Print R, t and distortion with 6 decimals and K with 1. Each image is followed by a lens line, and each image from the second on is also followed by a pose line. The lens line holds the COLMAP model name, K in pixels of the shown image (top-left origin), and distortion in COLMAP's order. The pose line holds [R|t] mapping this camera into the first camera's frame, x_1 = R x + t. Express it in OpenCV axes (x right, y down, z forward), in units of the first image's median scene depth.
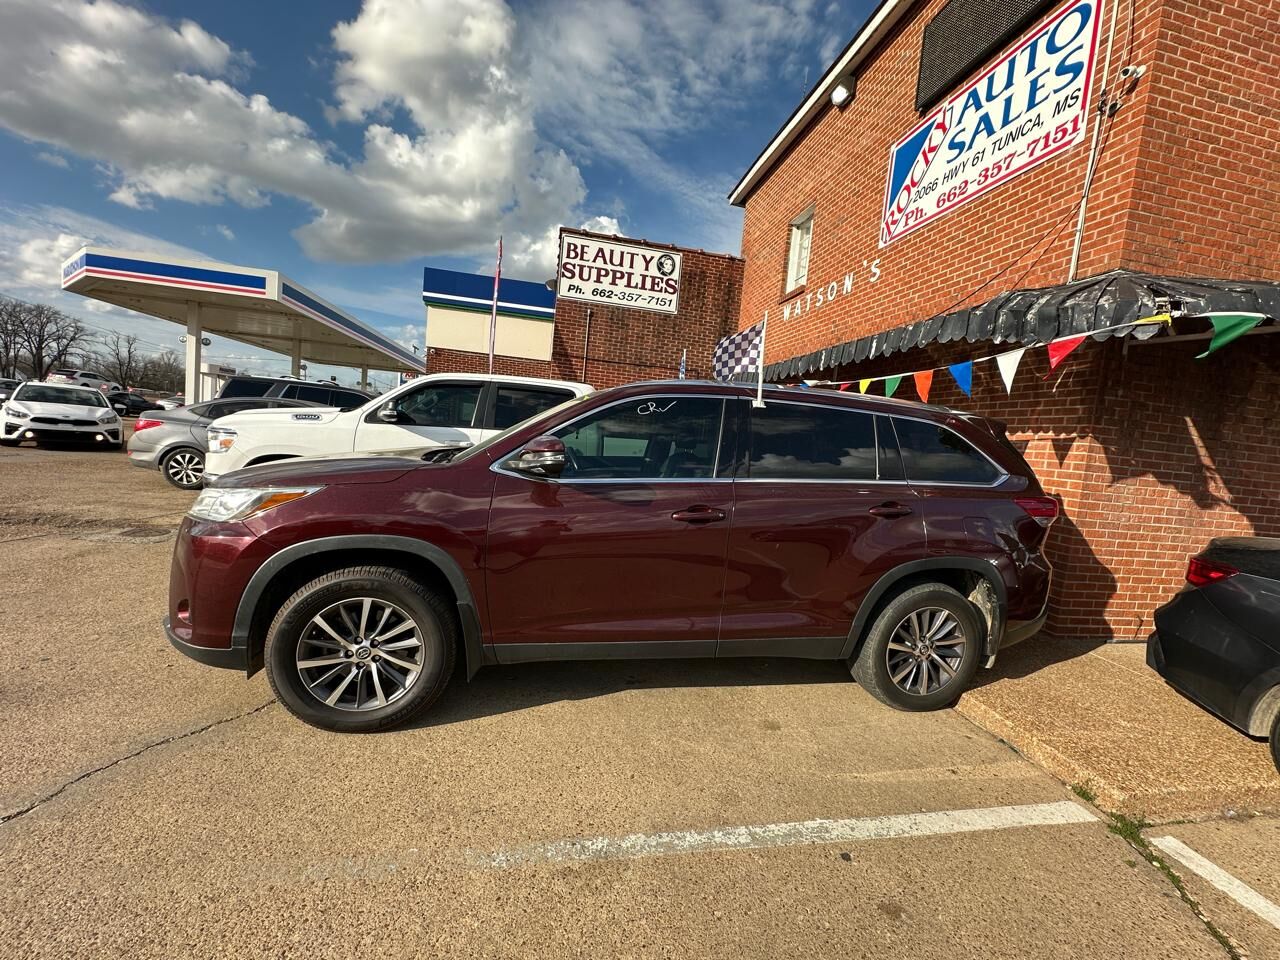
lens RADIAL K [[506.2, 0, 645.0], [0, 506.2, 477.8], [0, 0, 1]] dist [-0.003592, 0.000615]
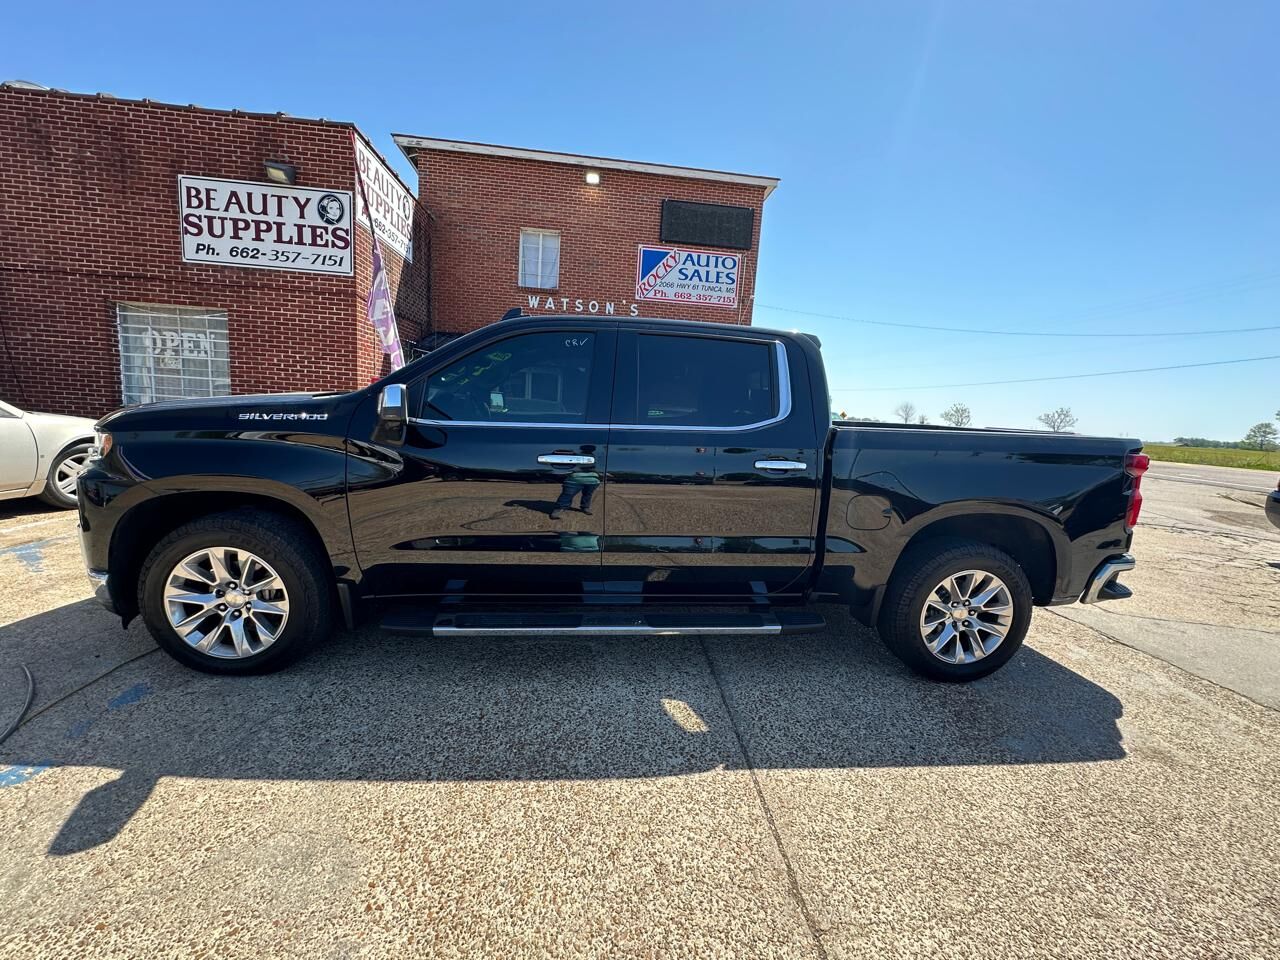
lens RADIAL K [[506.2, 0, 641.2], [0, 506.2, 480.7], [0, 0, 1]] dist [-0.003592, 0.000615]
pose [[0.121859, -0.217656, 0.968389, -1.827489], [0.020099, 0.976001, 0.216837, -0.239933], [-0.992344, -0.006960, 0.123309, 0.892032]]
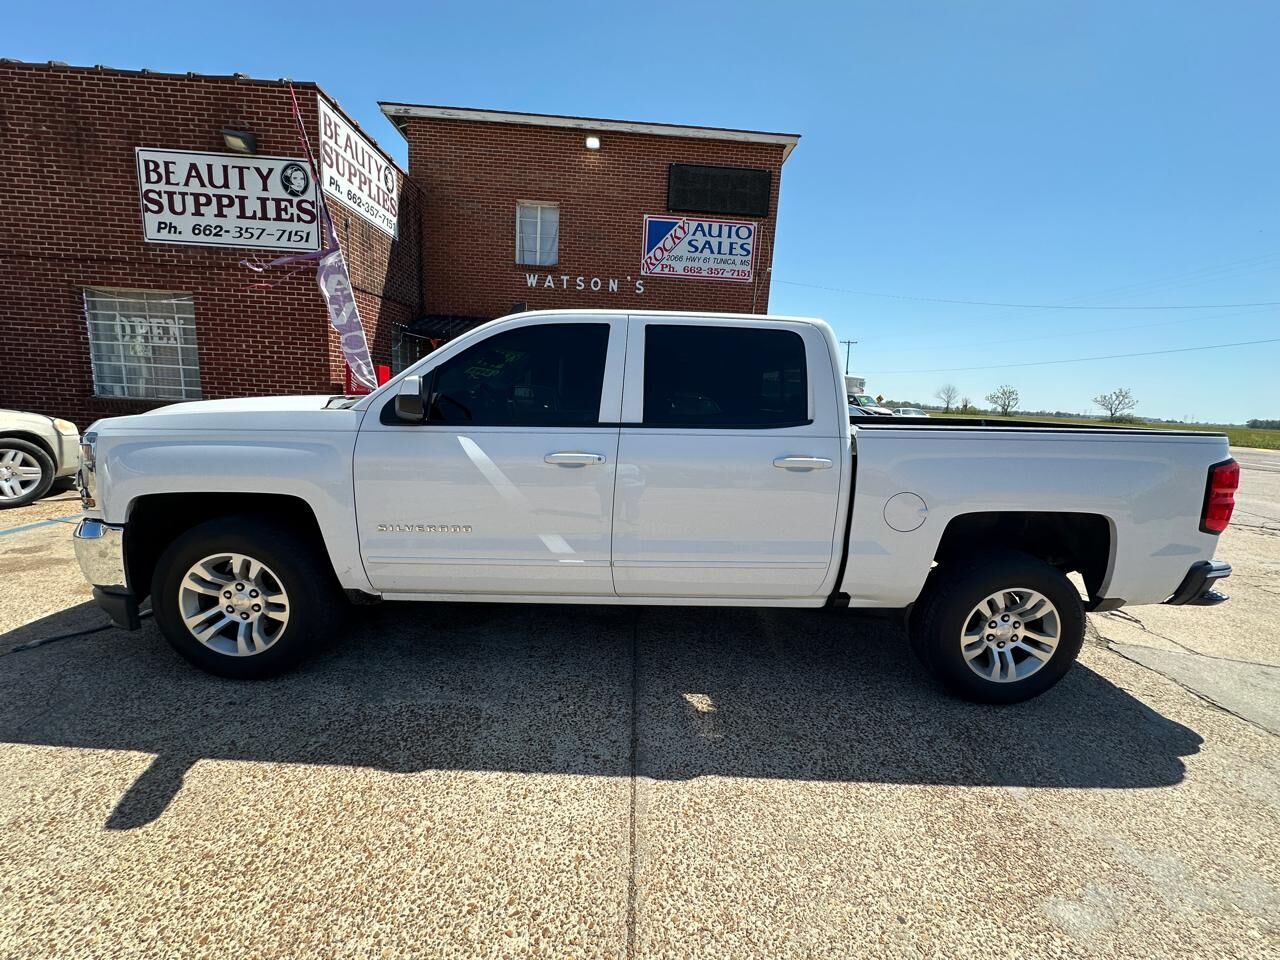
lens RADIAL K [[506.2, 0, 641.5], [0, 506.2, 481.2], [0, 0, 1]] dist [-0.003592, 0.000615]
pose [[0.181164, -0.245416, 0.952340, -1.660152], [0.034582, 0.969354, 0.243222, -0.224535], [-0.982845, -0.011129, 0.184099, 0.805077]]
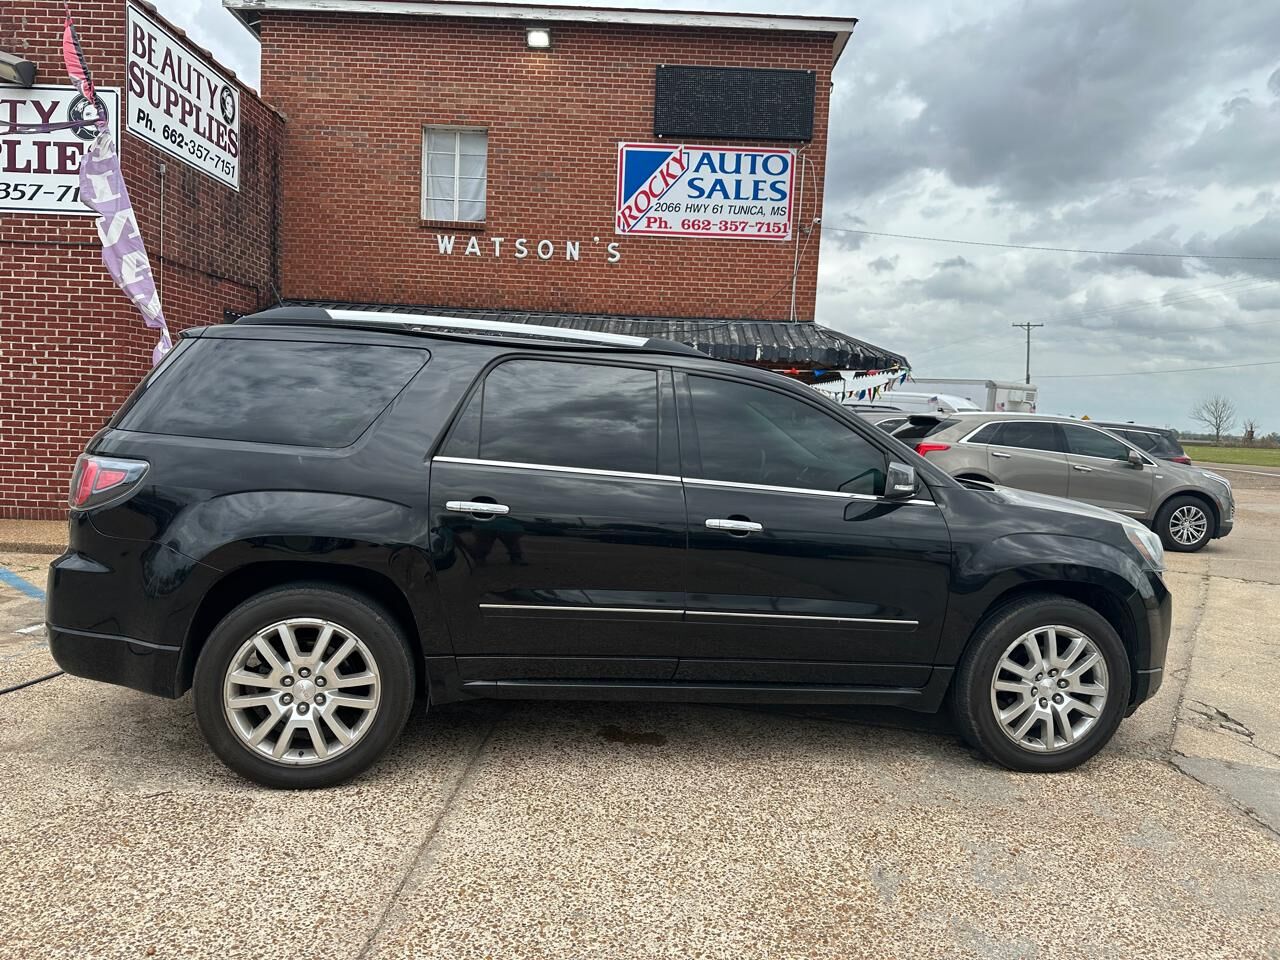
lens RADIAL K [[893.3, 0, 641.1], [0, 893.3, 486.1], [0, 0, 1]] dist [0.027482, -0.033790]
pose [[0.218631, -0.153446, 0.963667, -1.826105], [0.049367, 0.988033, 0.146126, -0.225264], [-0.974558, 0.015626, 0.223590, 0.615457]]
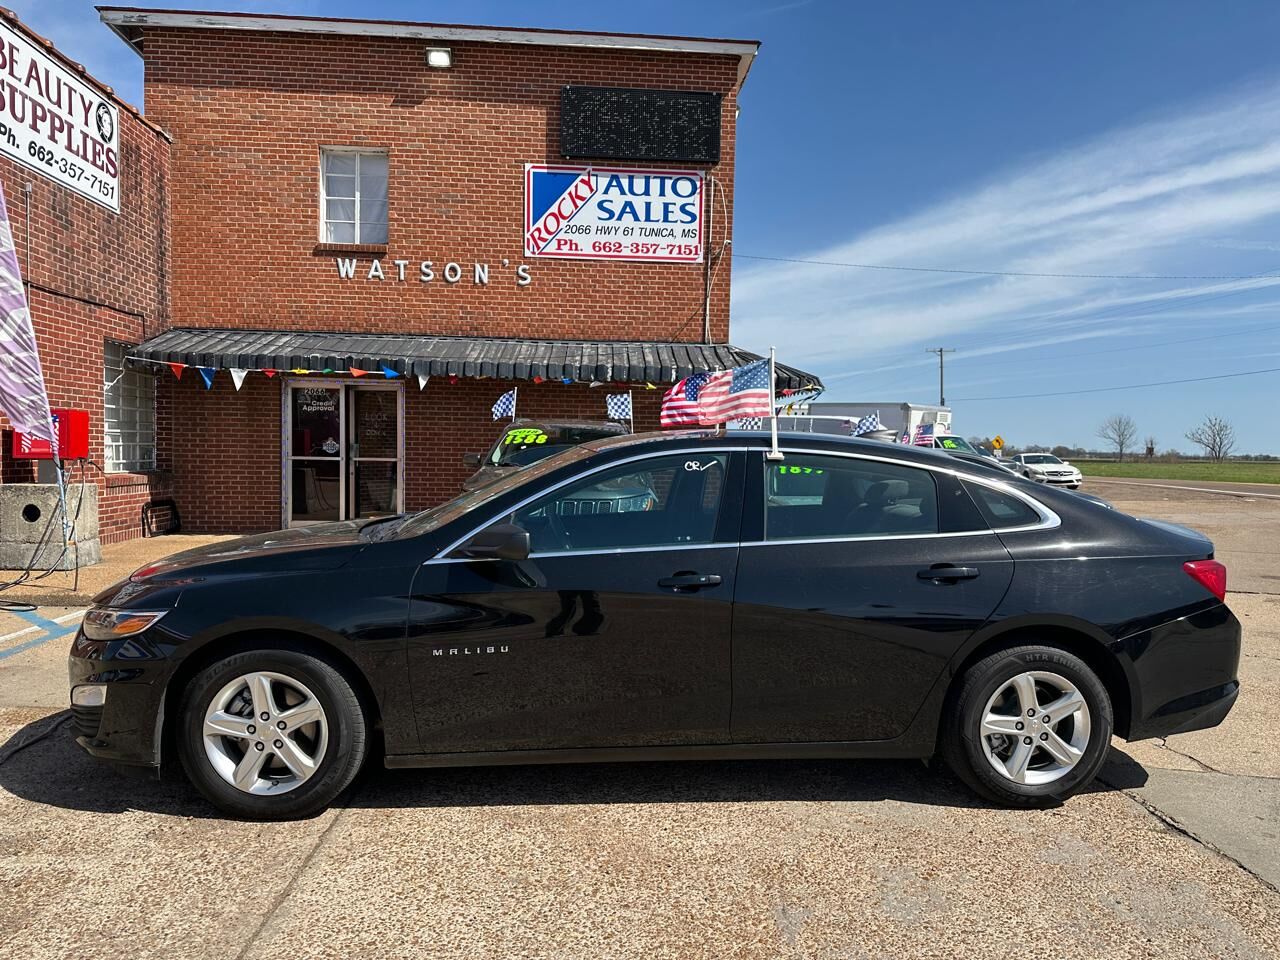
lens RADIAL K [[891.3, 0, 643.7], [0, 891.3, 497.8], [0, 0, 1]] dist [0.029854, -0.033199]
pose [[0.136854, -0.137227, 0.981040, -1.770905], [0.068254, 0.989311, 0.128863, -0.201376], [-0.988237, 0.049325, 0.144758, 0.592170]]
